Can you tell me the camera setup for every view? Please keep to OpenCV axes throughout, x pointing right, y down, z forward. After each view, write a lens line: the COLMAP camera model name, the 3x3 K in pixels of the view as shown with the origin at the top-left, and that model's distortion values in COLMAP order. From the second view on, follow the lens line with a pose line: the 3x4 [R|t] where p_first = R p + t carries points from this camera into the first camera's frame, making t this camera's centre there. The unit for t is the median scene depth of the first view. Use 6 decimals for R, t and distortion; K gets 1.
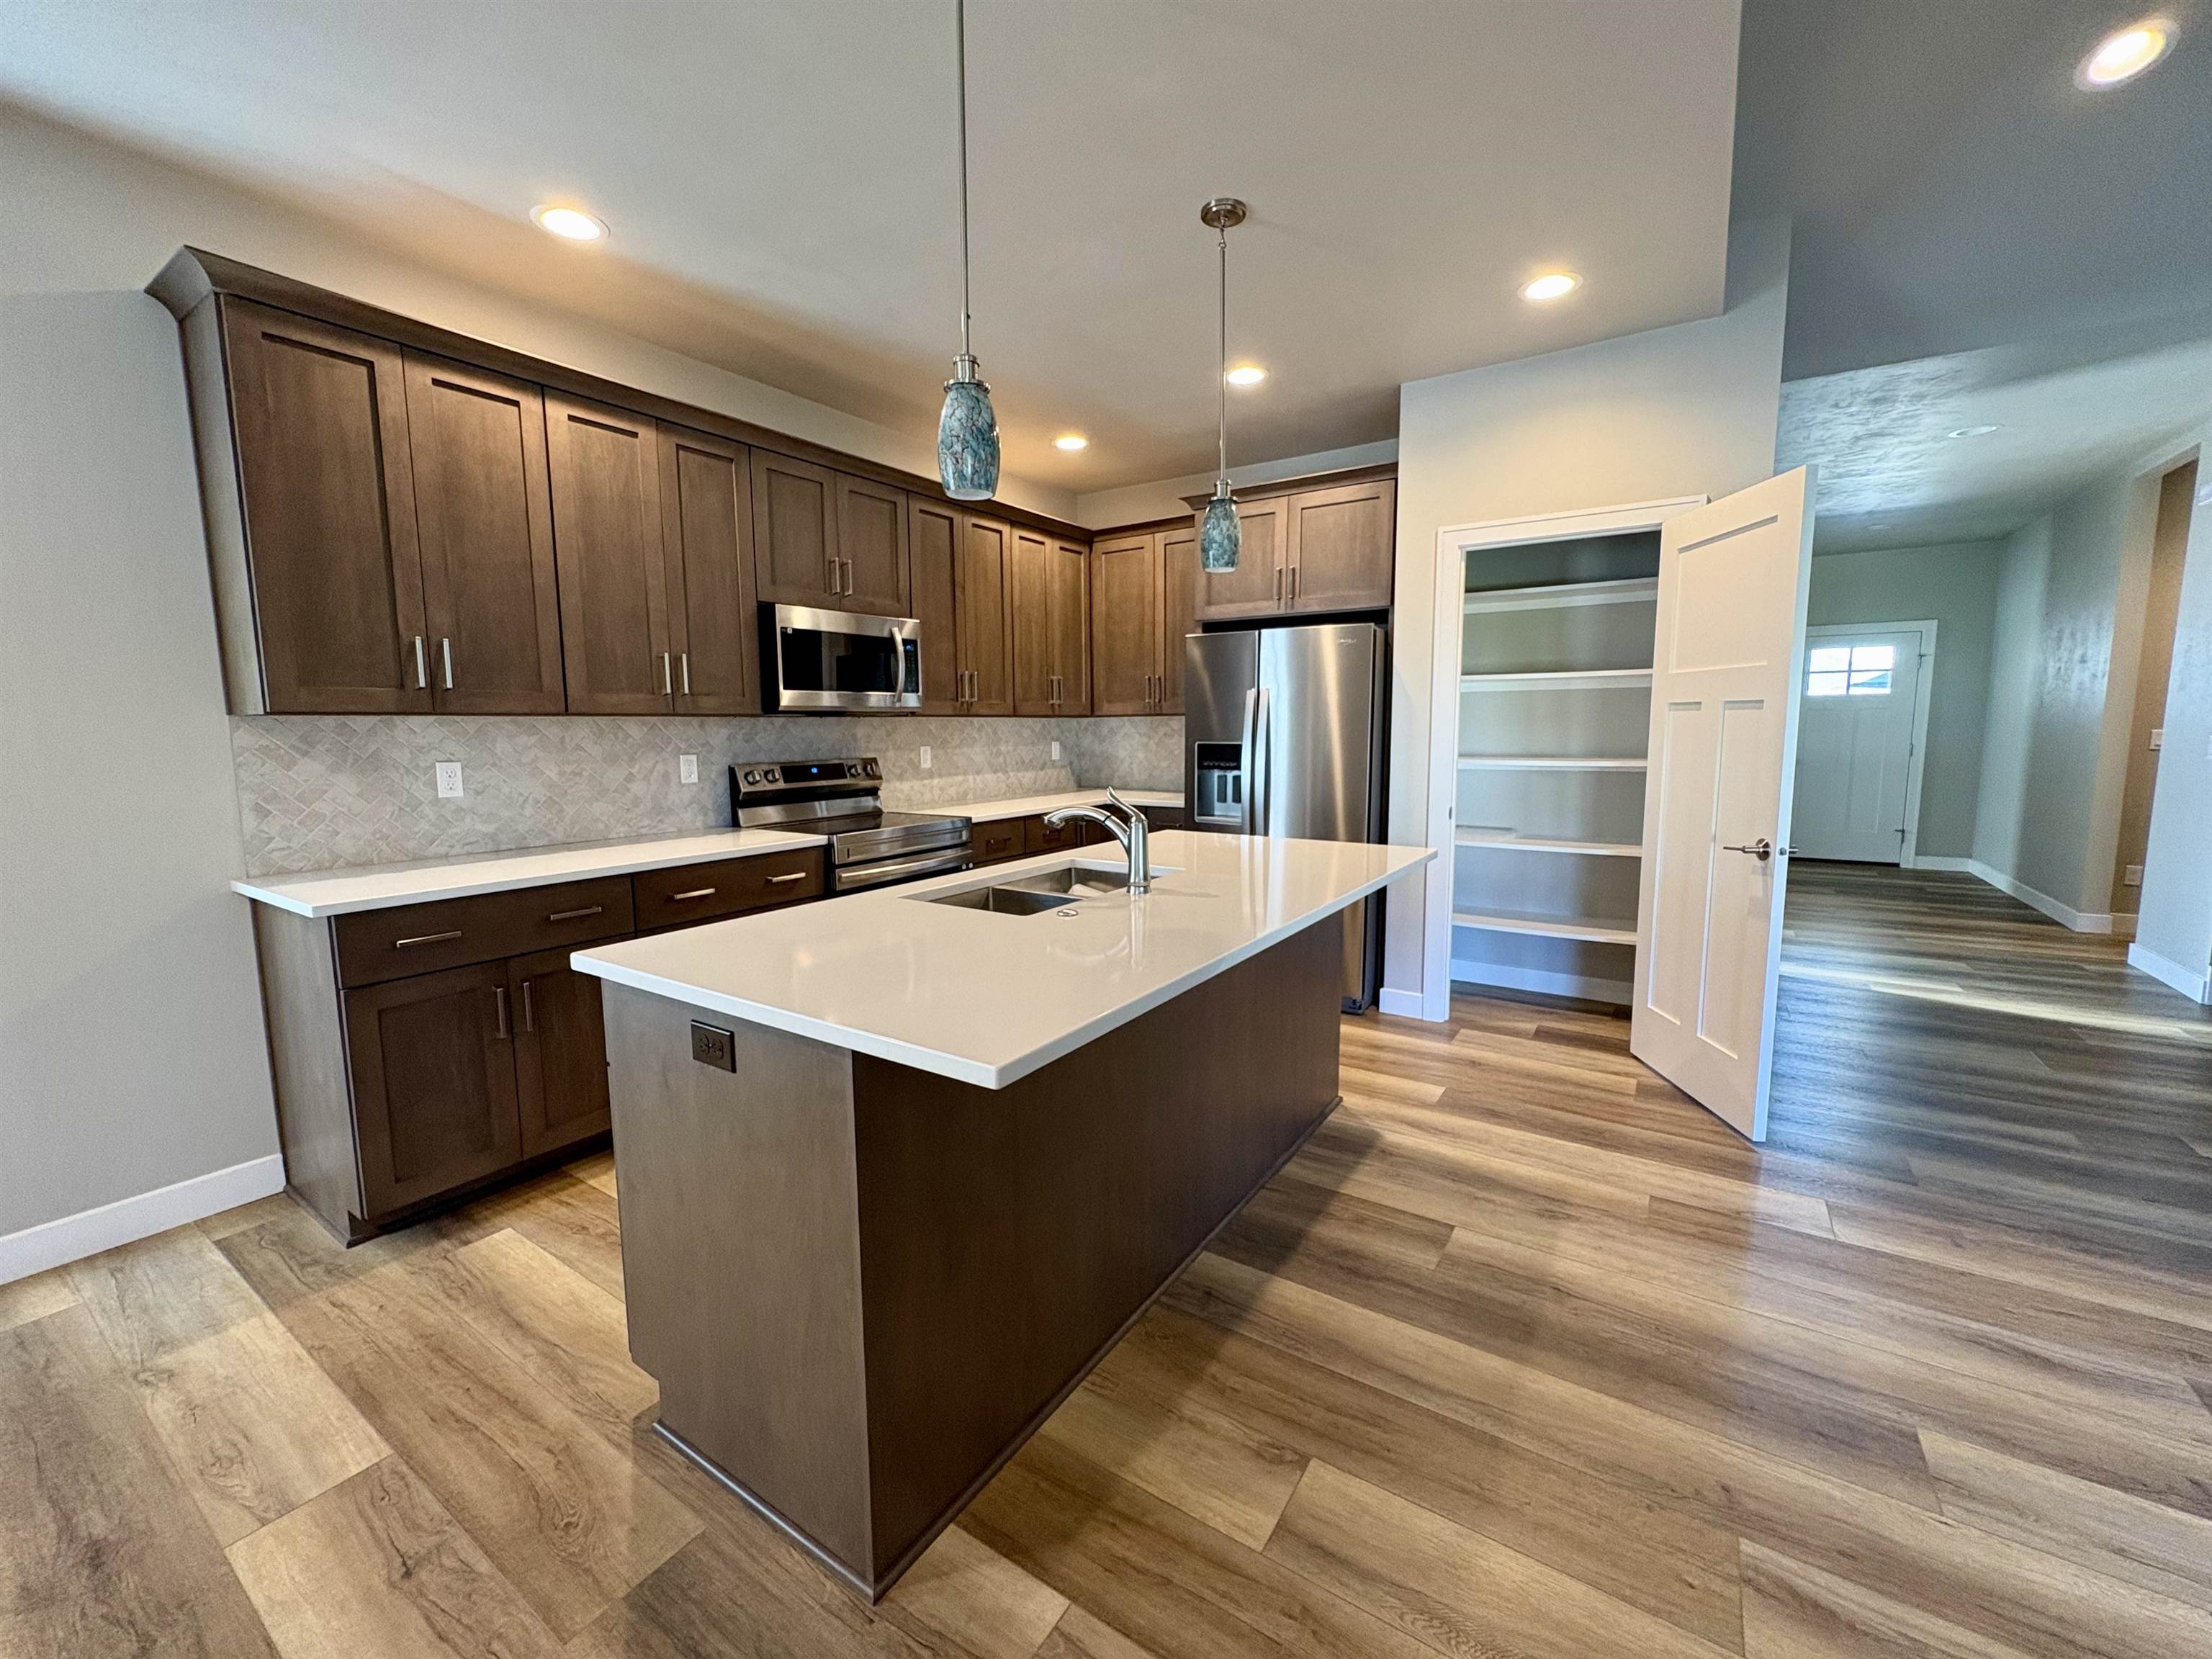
lens RADIAL K [[879.6, 0, 1099.8], [0, 879.6, 832.0], [0, 0, 1]] dist [-0.001595, 0.000381]
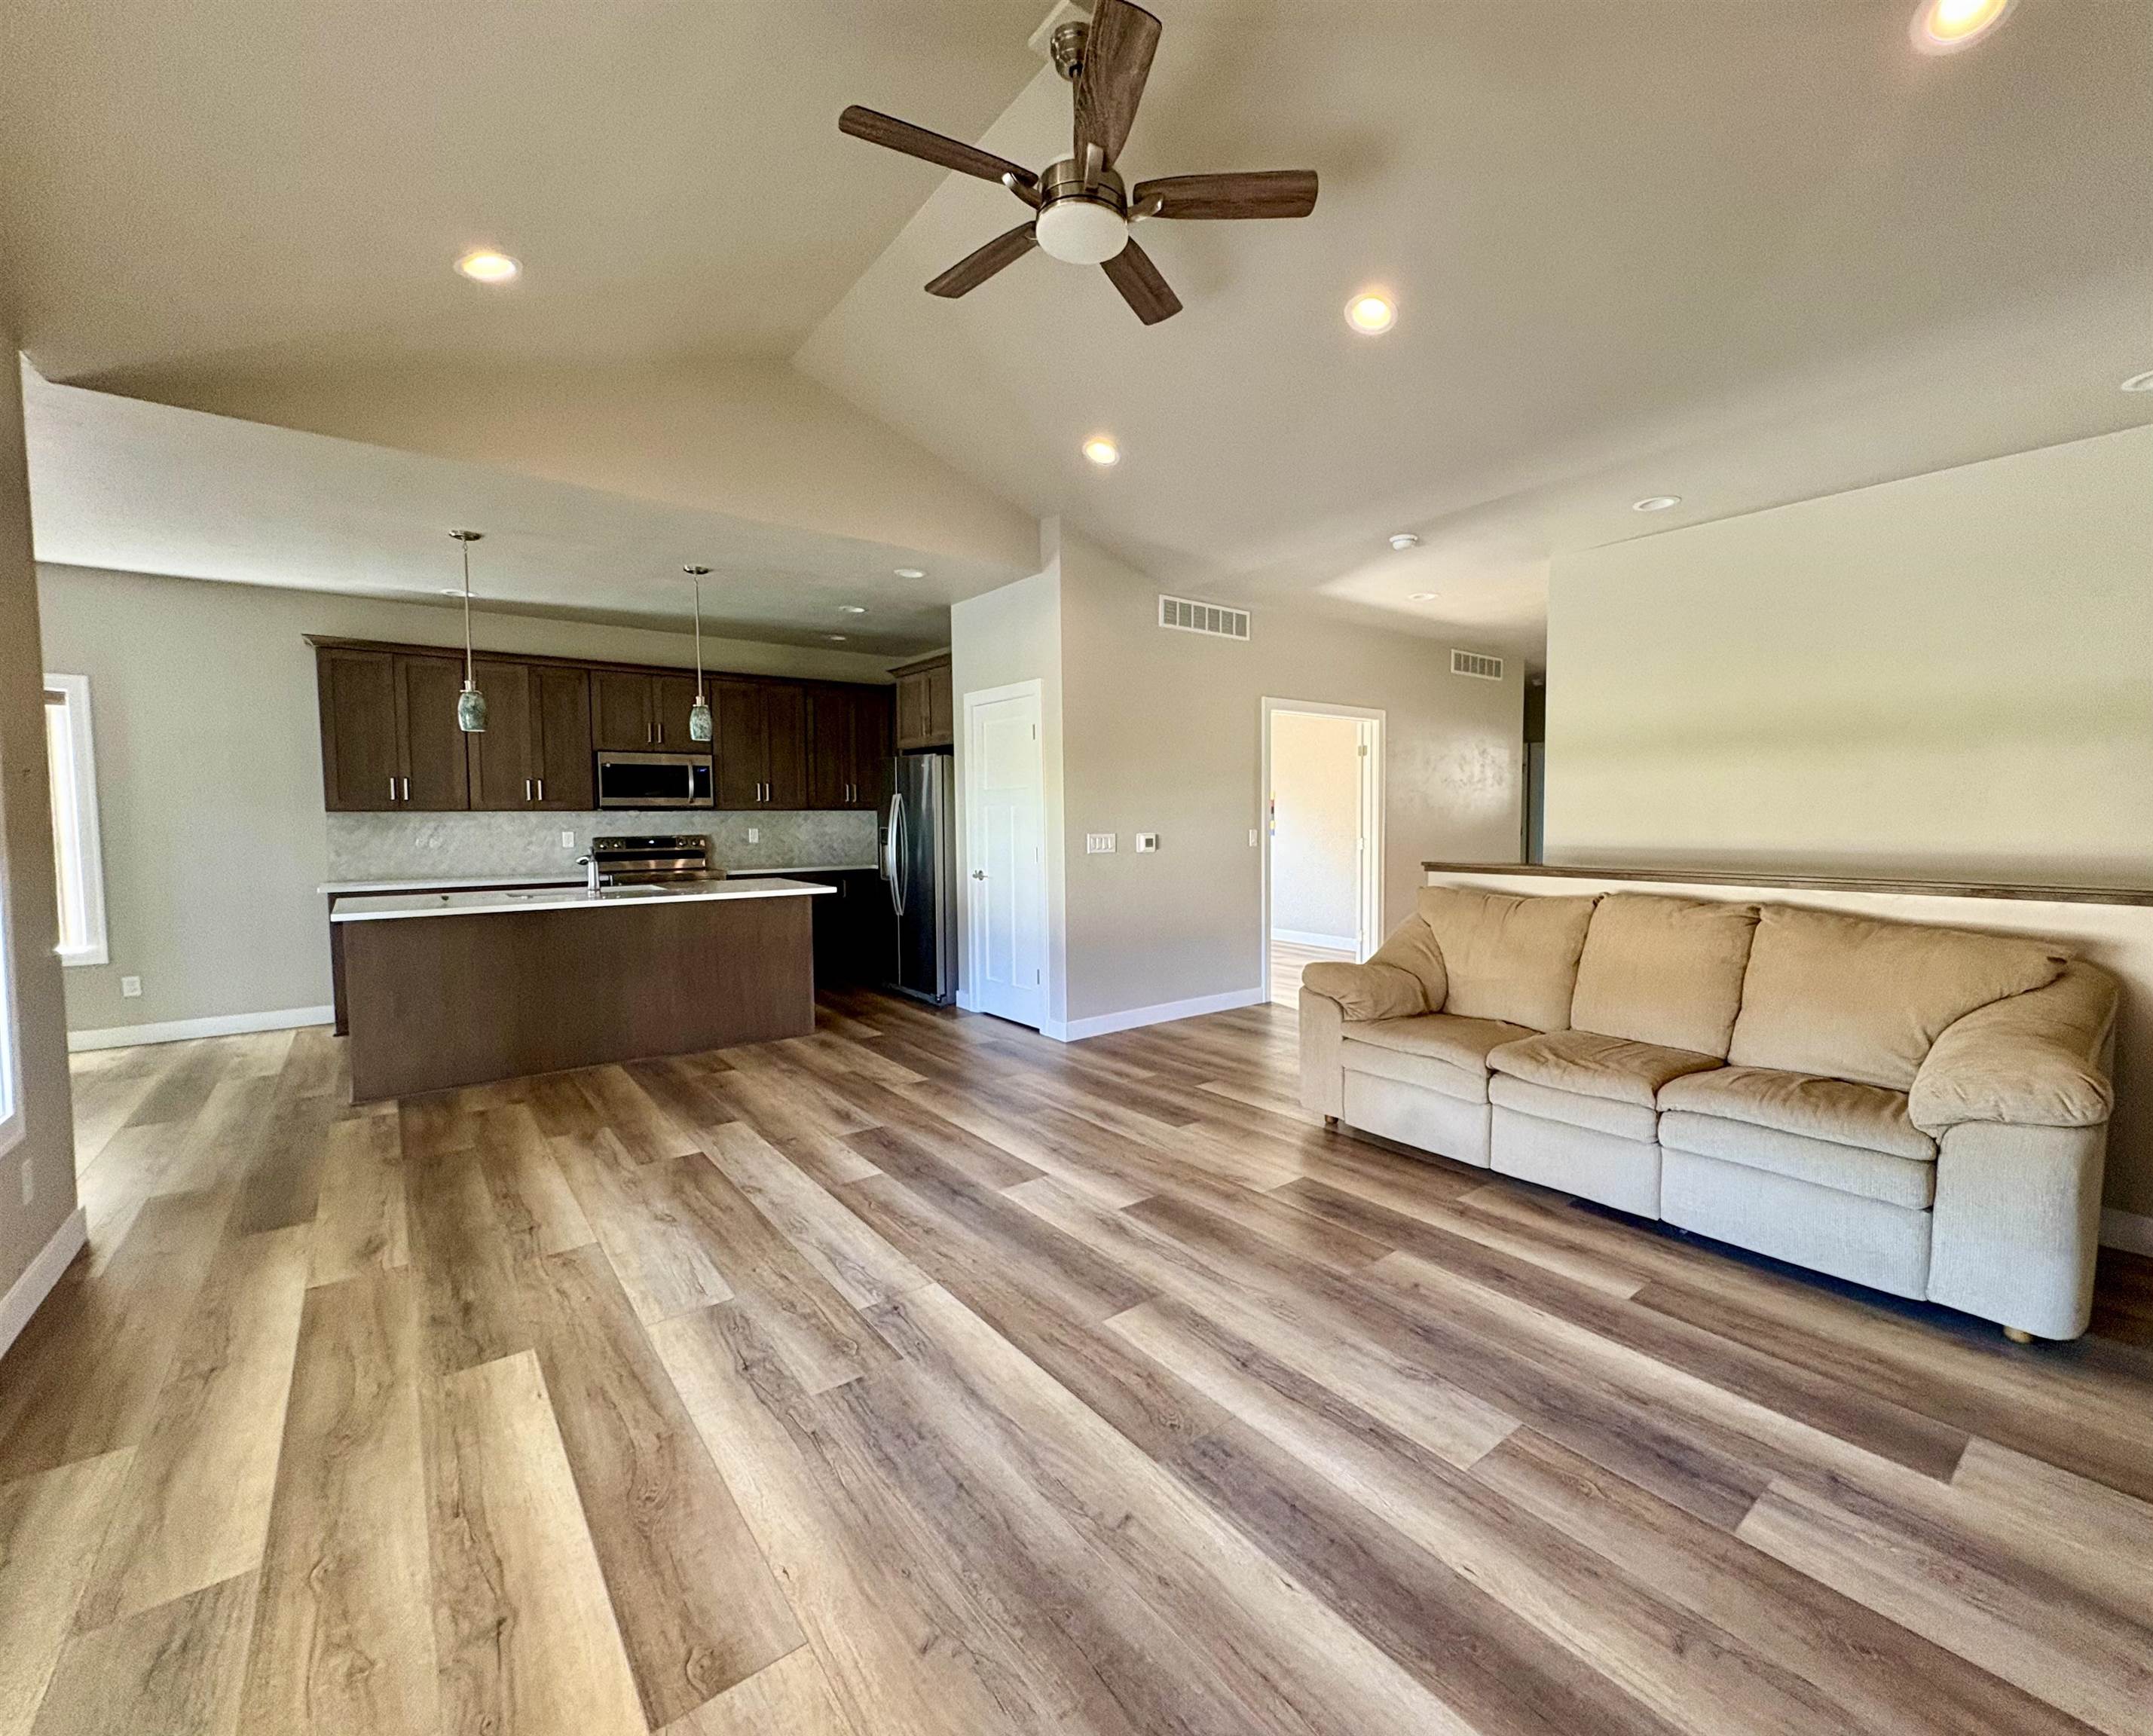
lens RADIAL K [[930.0, 0, 1156.2], [0, 930.0, 861.9], [0, 0, 1]] dist [0.000939, -0.000397]
pose [[0.959882, 0.018836, -0.279770, 1.327897], [-0.037247, 0.997465, -0.060638, 0.050324], [0.277918, 0.068626, 0.958150, -0.550693]]
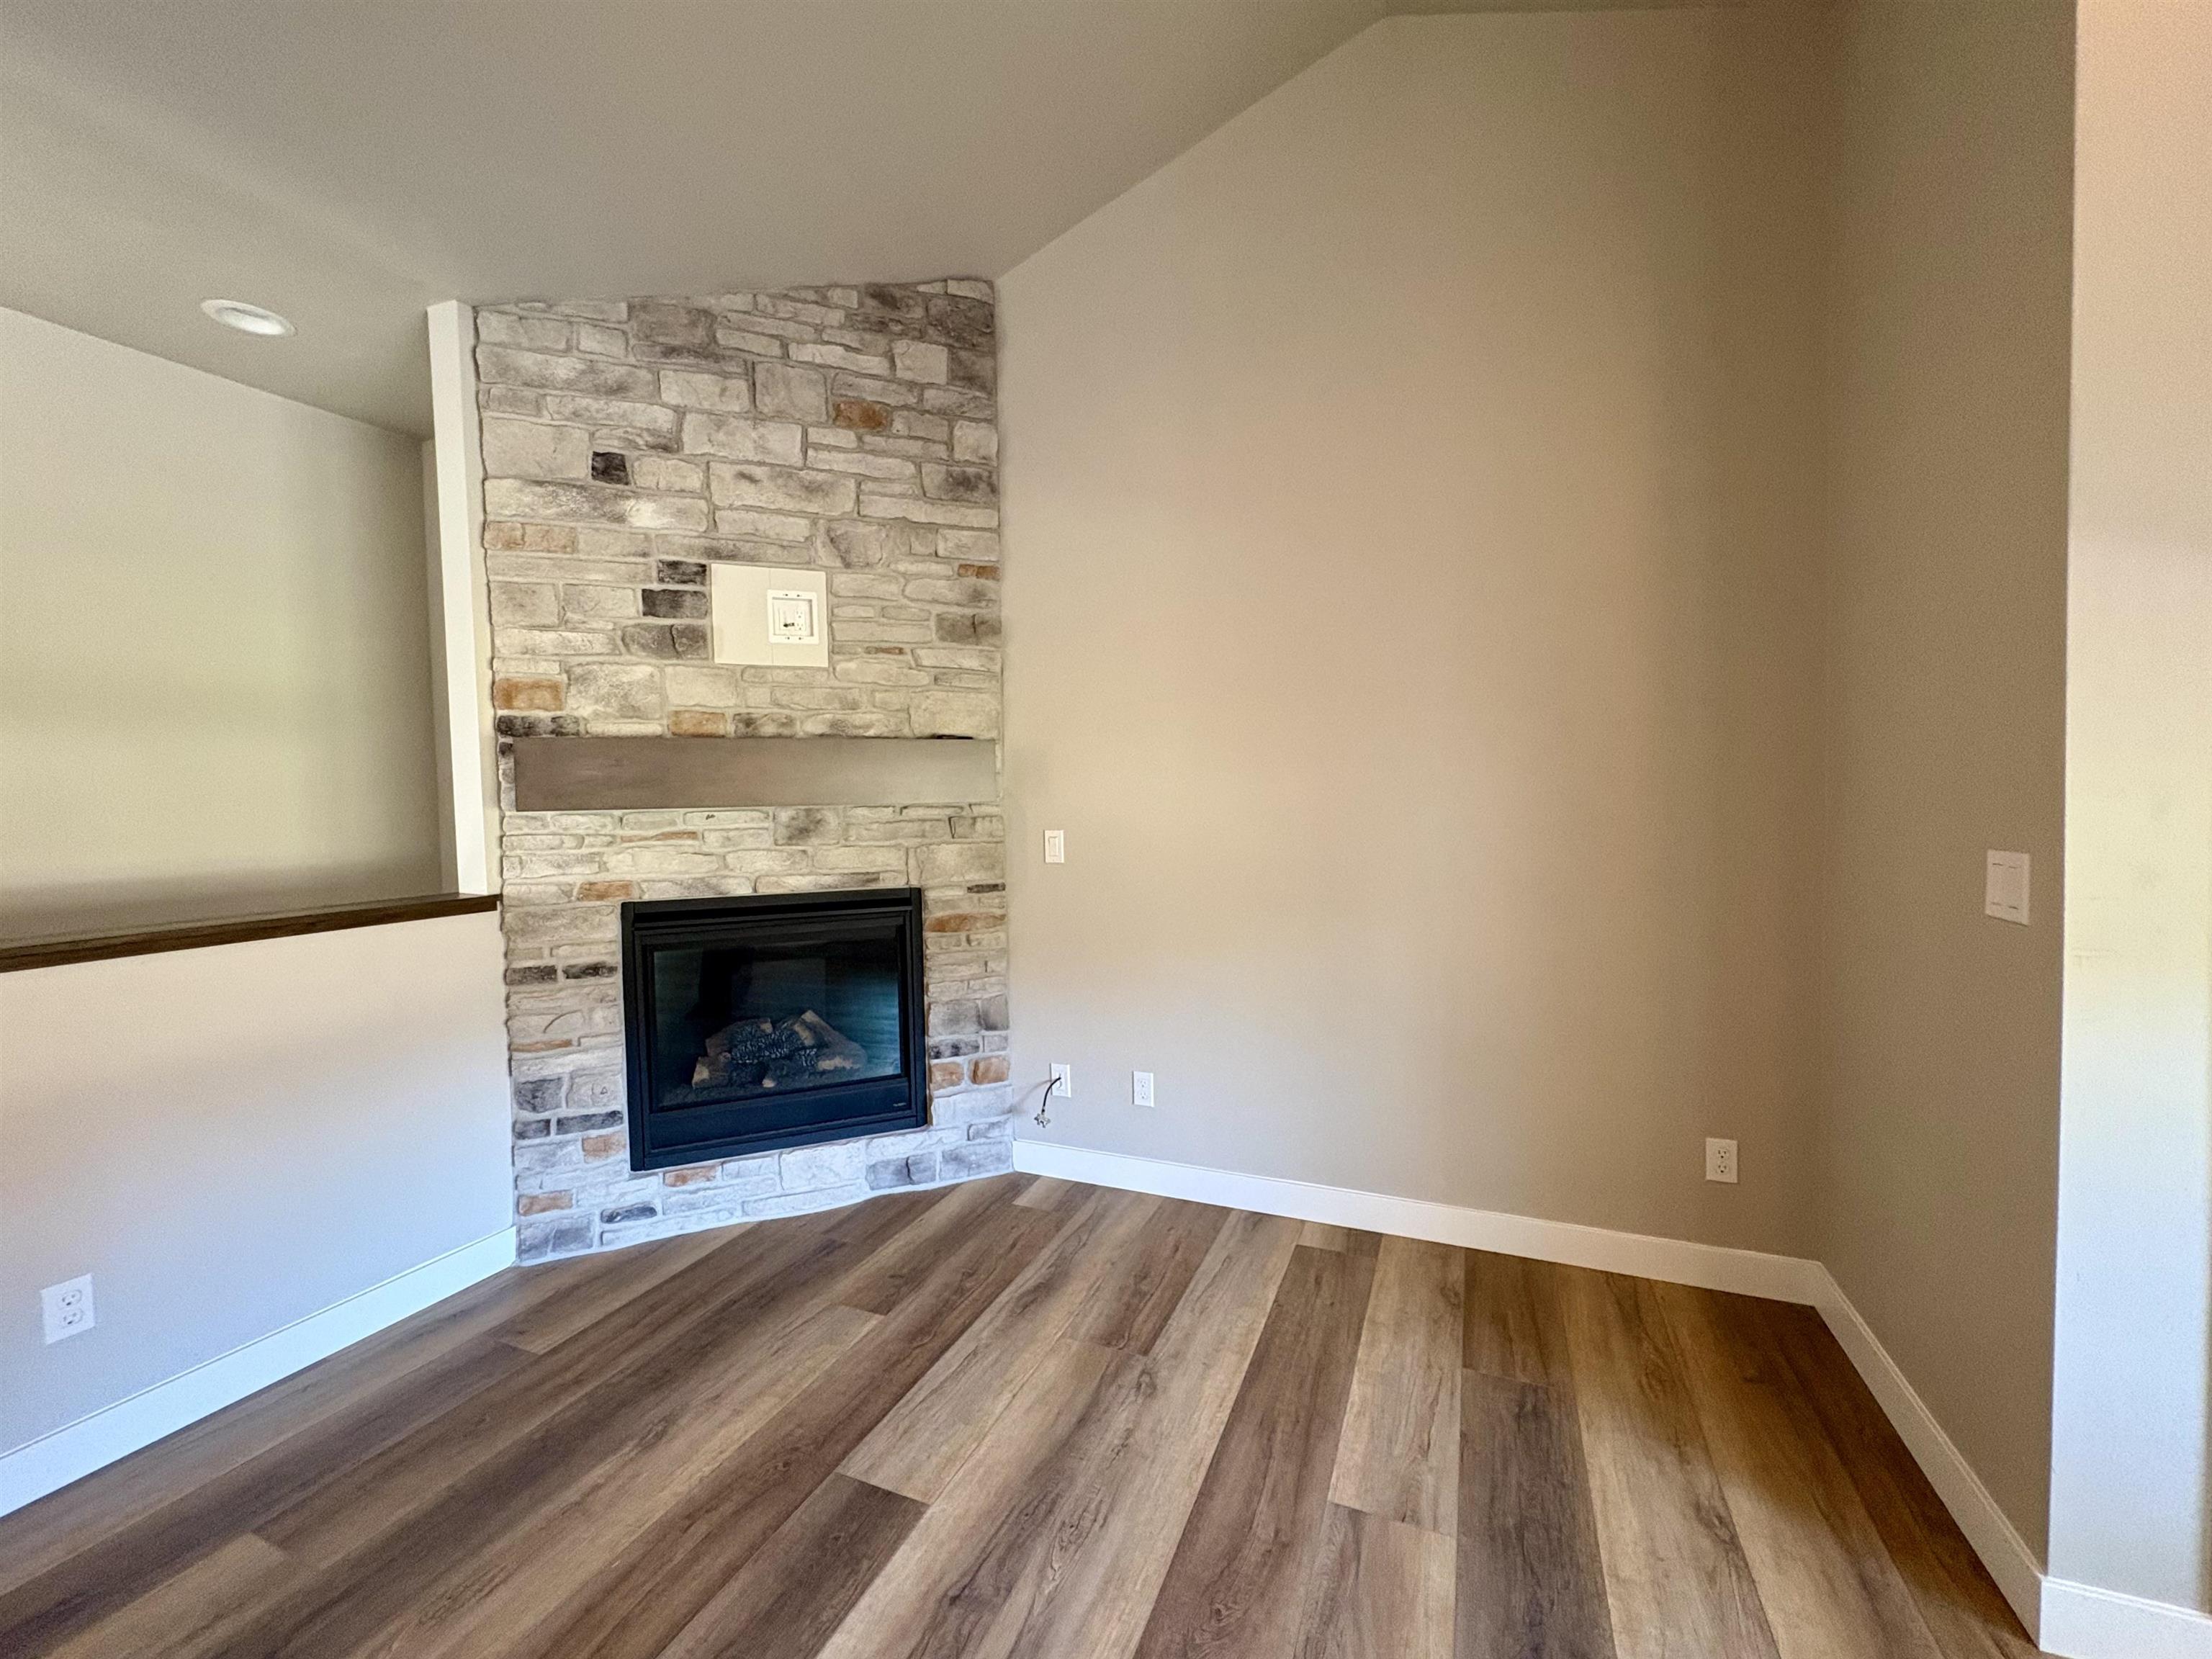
lens RADIAL K [[879.6, 0, 1098.7], [0, 879.6, 828.7], [0, 0, 1]] dist [-0.001595, 0.000381]
pose [[-0.181108, -0.021086, 0.983237, 1.128527], [0.141500, 0.988809, 0.047269, -0.023698], [-0.973231, 0.147689, -0.176097, 0.077808]]
